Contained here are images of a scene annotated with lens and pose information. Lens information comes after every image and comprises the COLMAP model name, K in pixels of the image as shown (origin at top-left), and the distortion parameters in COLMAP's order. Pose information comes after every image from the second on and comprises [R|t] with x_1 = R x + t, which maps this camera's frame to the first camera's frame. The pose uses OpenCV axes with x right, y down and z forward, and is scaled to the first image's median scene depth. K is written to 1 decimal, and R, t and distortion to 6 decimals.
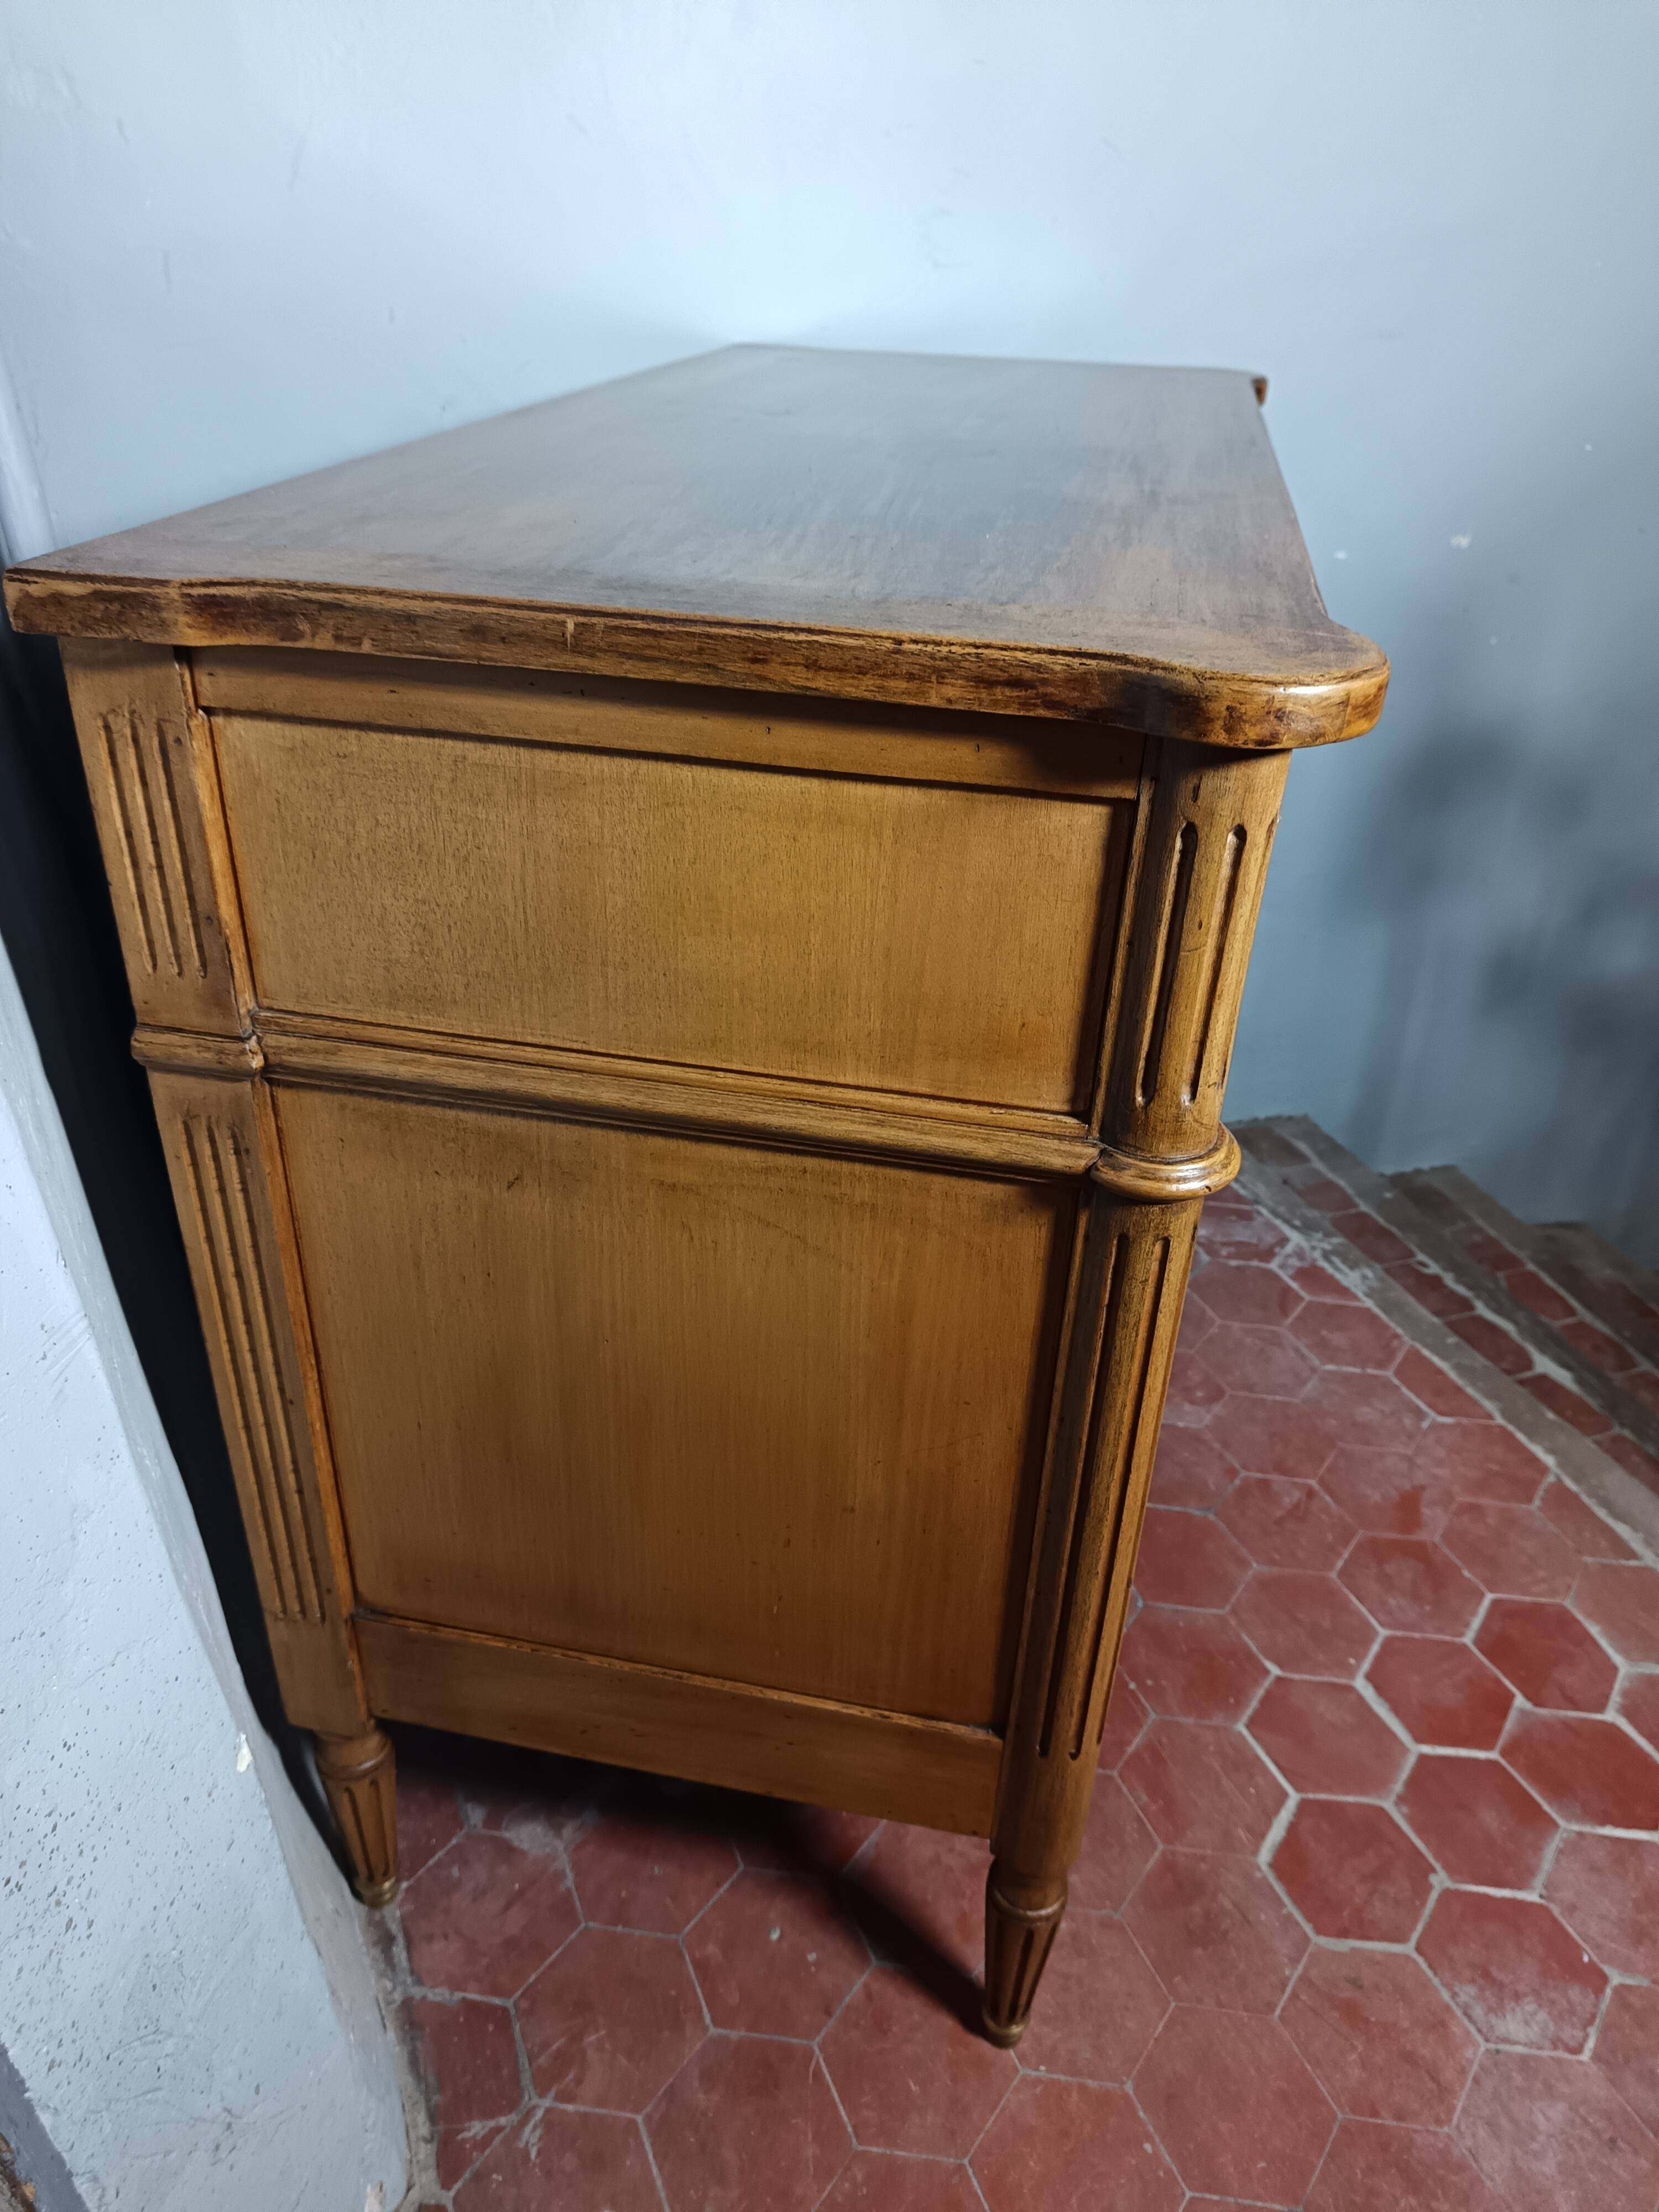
lens RADIAL K [[1566.3, 0, 829.5], [0, 1566.3, 1106.0], [0, 0, 1]] dist [0.003107, -0.002033]
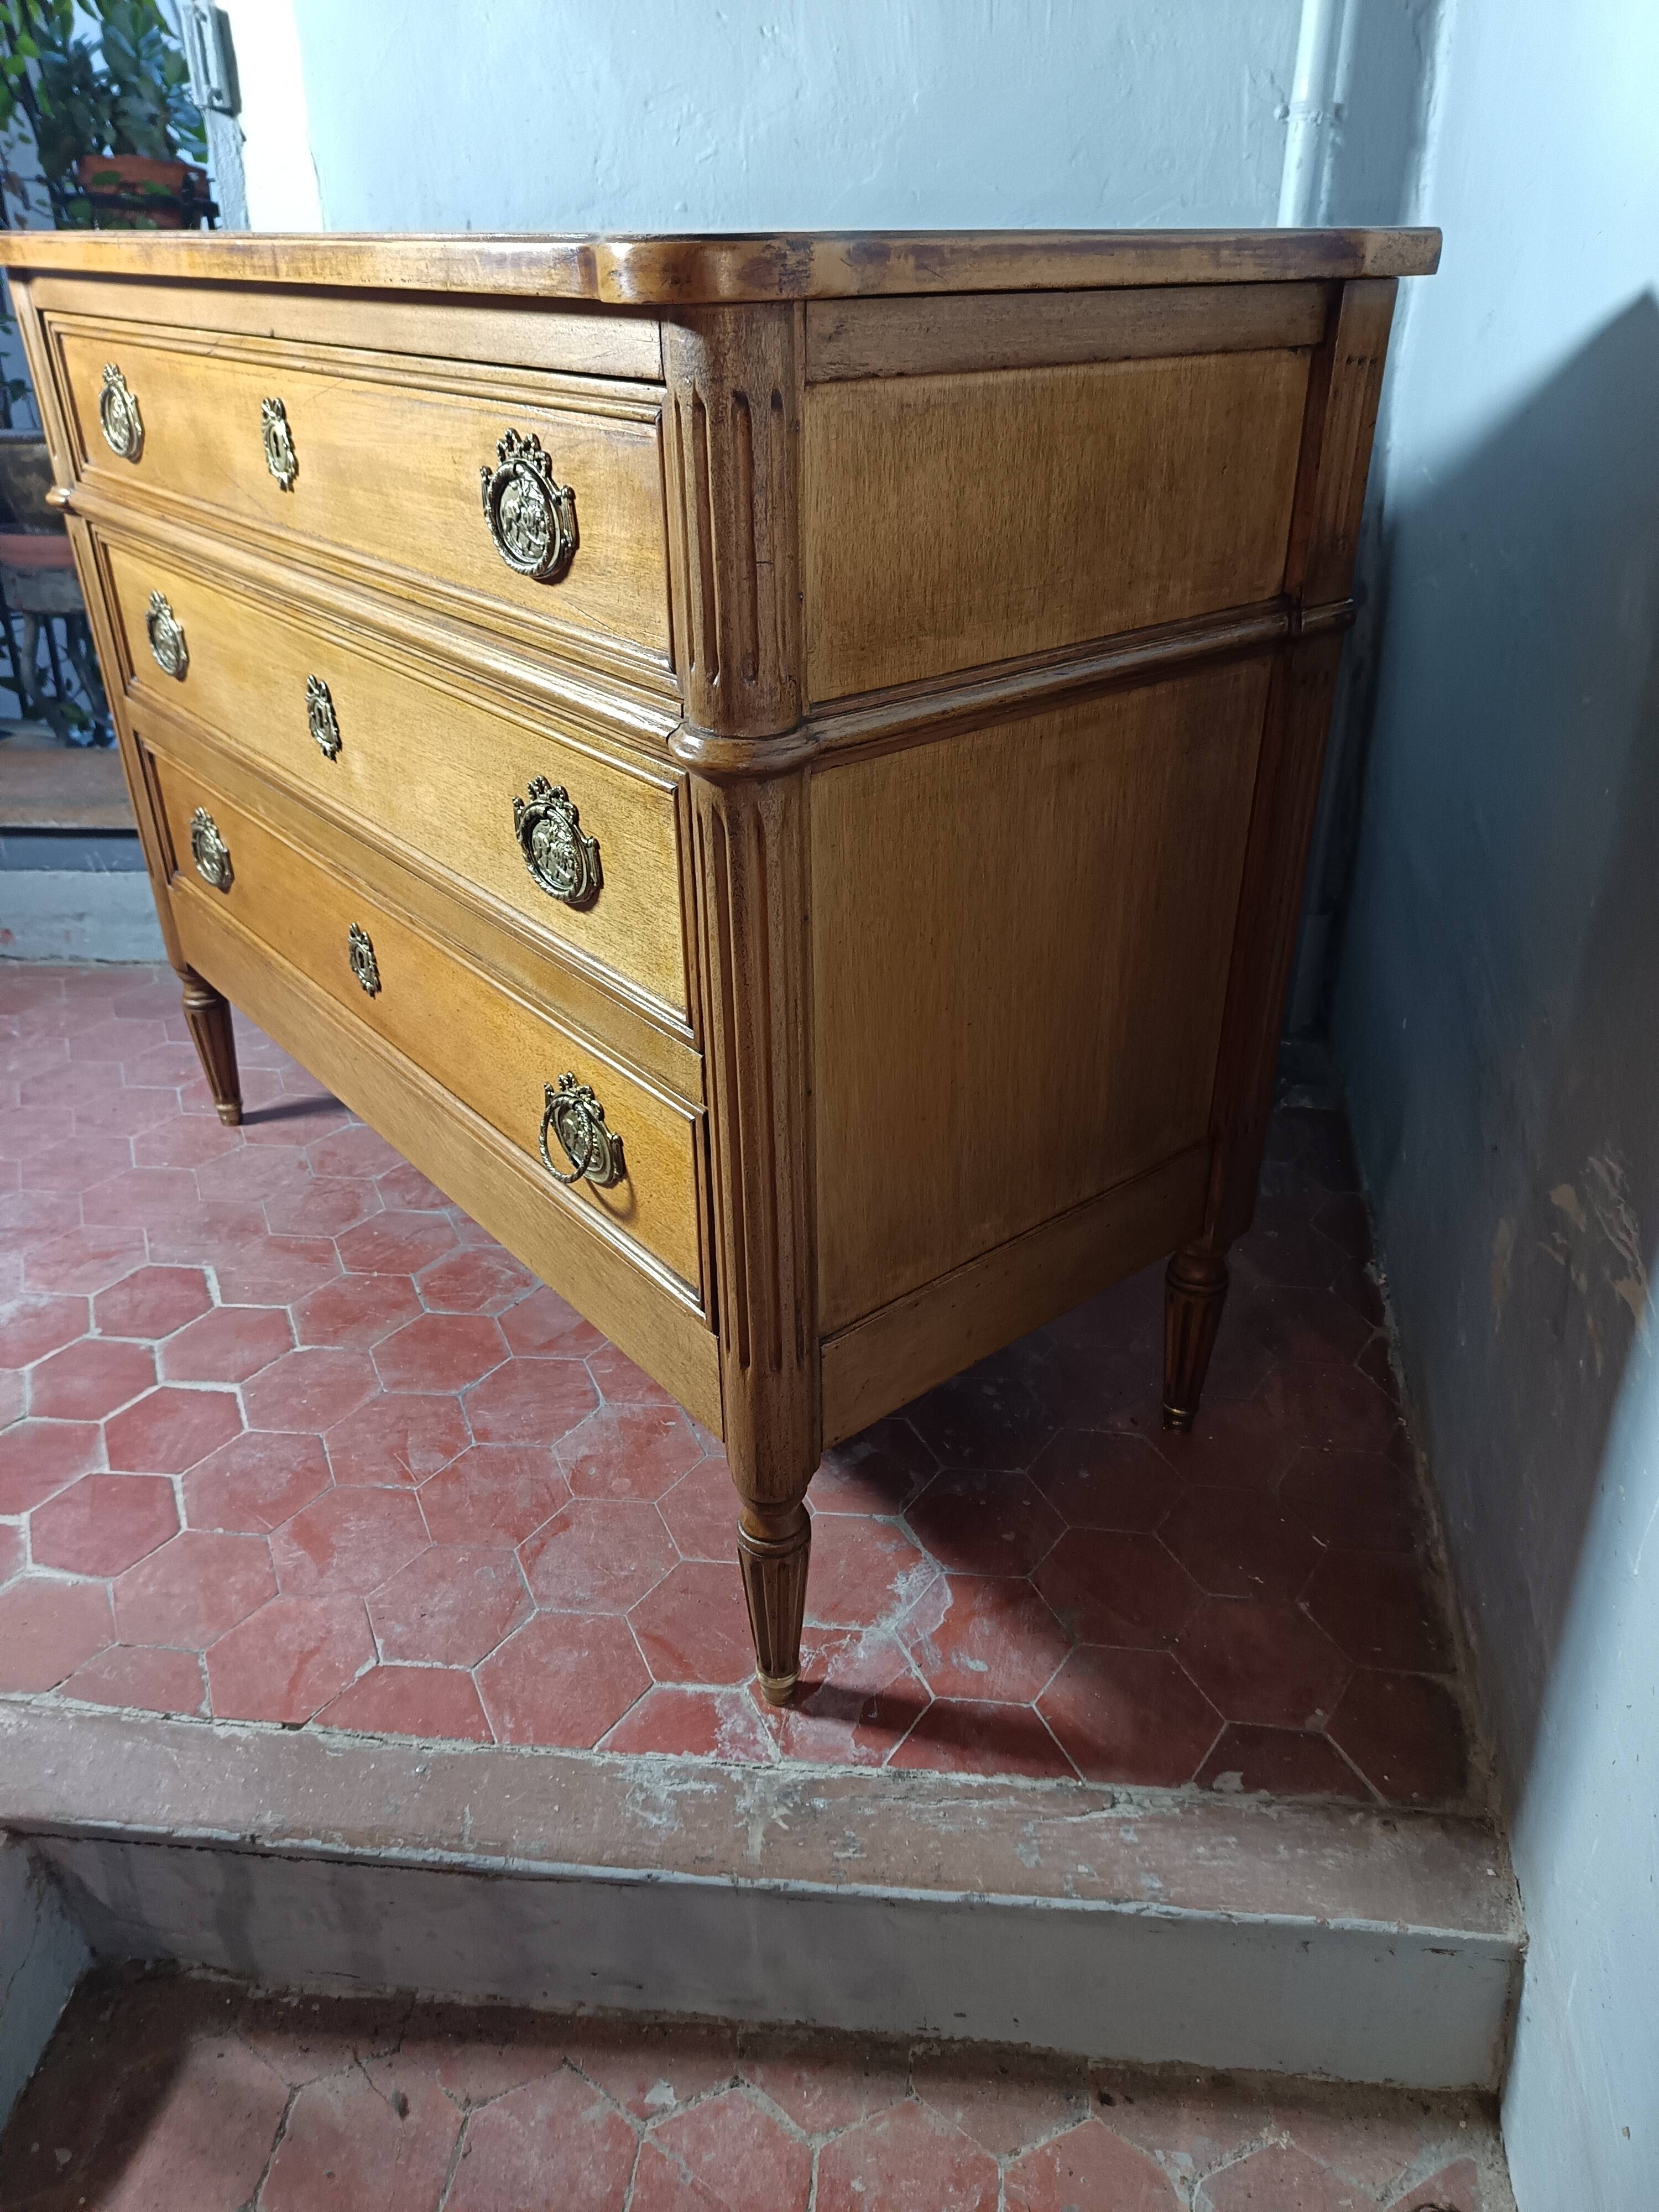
lens RADIAL K [[1548.9, 0, 840.4], [0, 1548.9, 1100.6], [0, 0, 1]] dist [0.006738, -0.003415]
pose [[-0.469346, 0.405726, -0.784284, 0.984084], [-0.461068, 0.644890, 0.609536, -0.668817], [0.753081, 0.647691, -0.115609, 1.424202]]
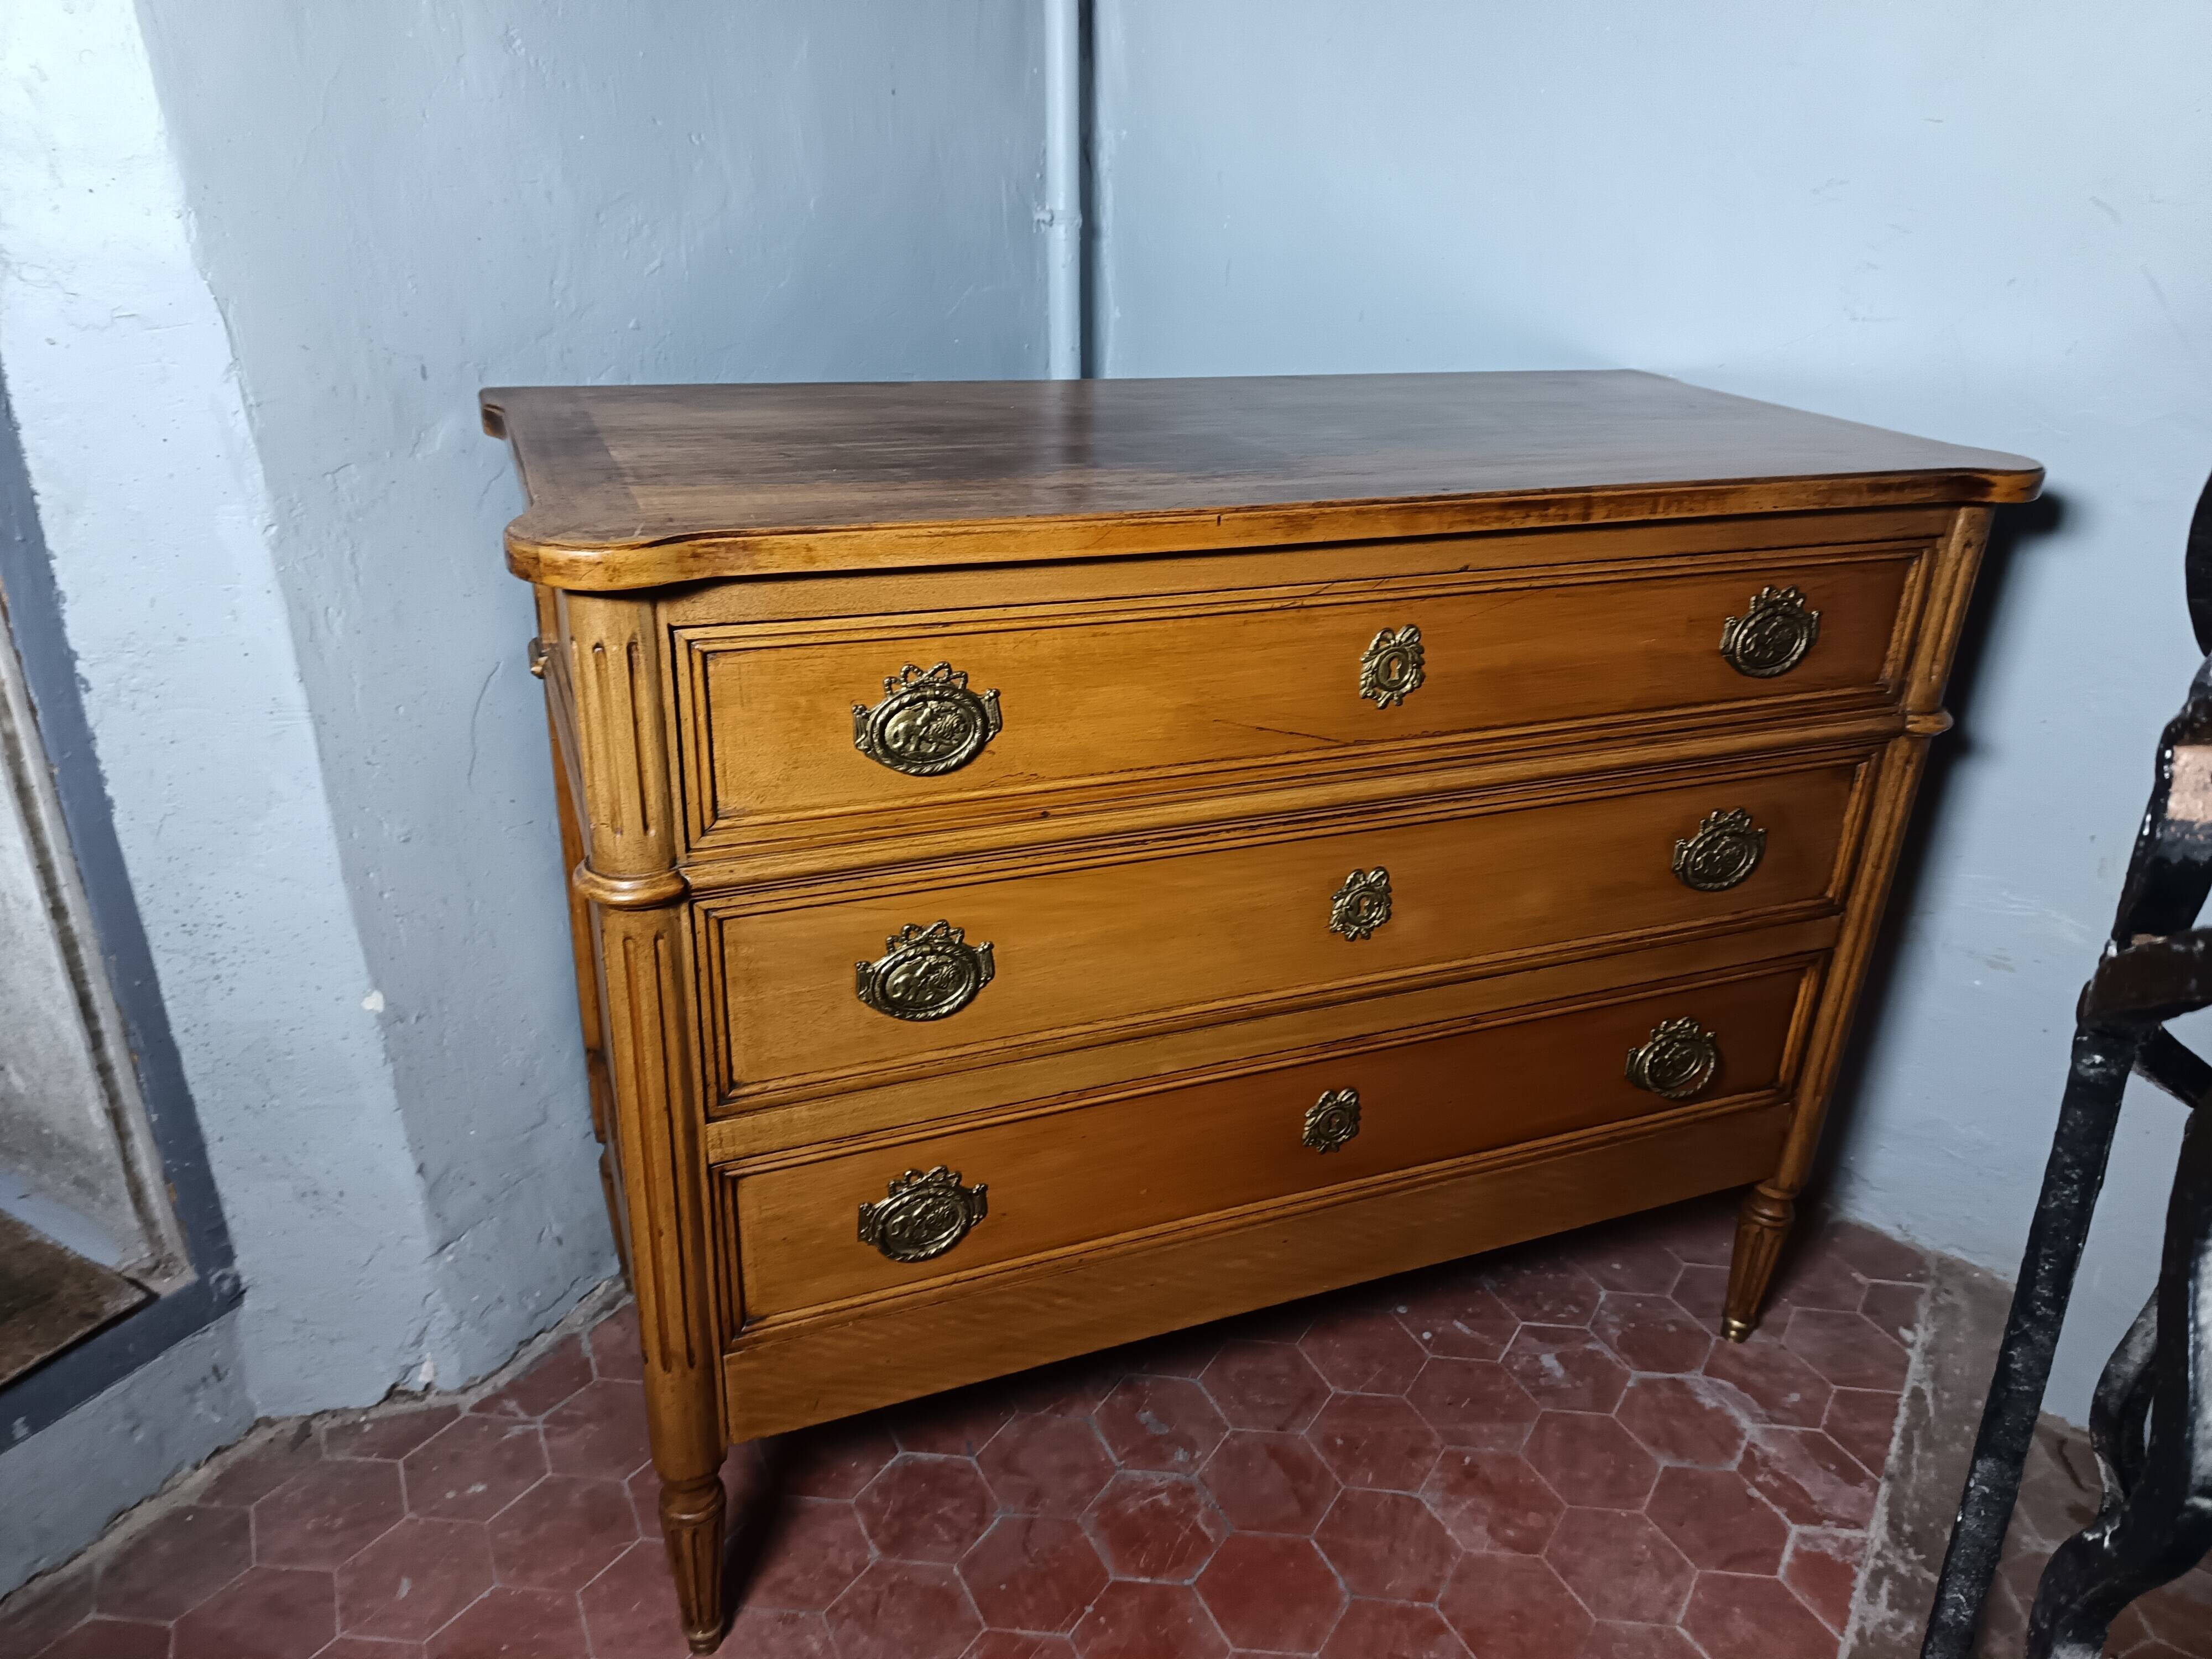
lens RADIAL K [[1553.3, 0, 1099.0], [0, 1553.3, 831.4], [0, 0, 1]] dist [-0.007108, 0.004367]
pose [[0.549676, 0.340960, -0.762629, 0.847709], [-0.446958, 0.891292, 0.076332, -0.168755], [0.705751, 0.298905, 0.642317, 0.226557]]
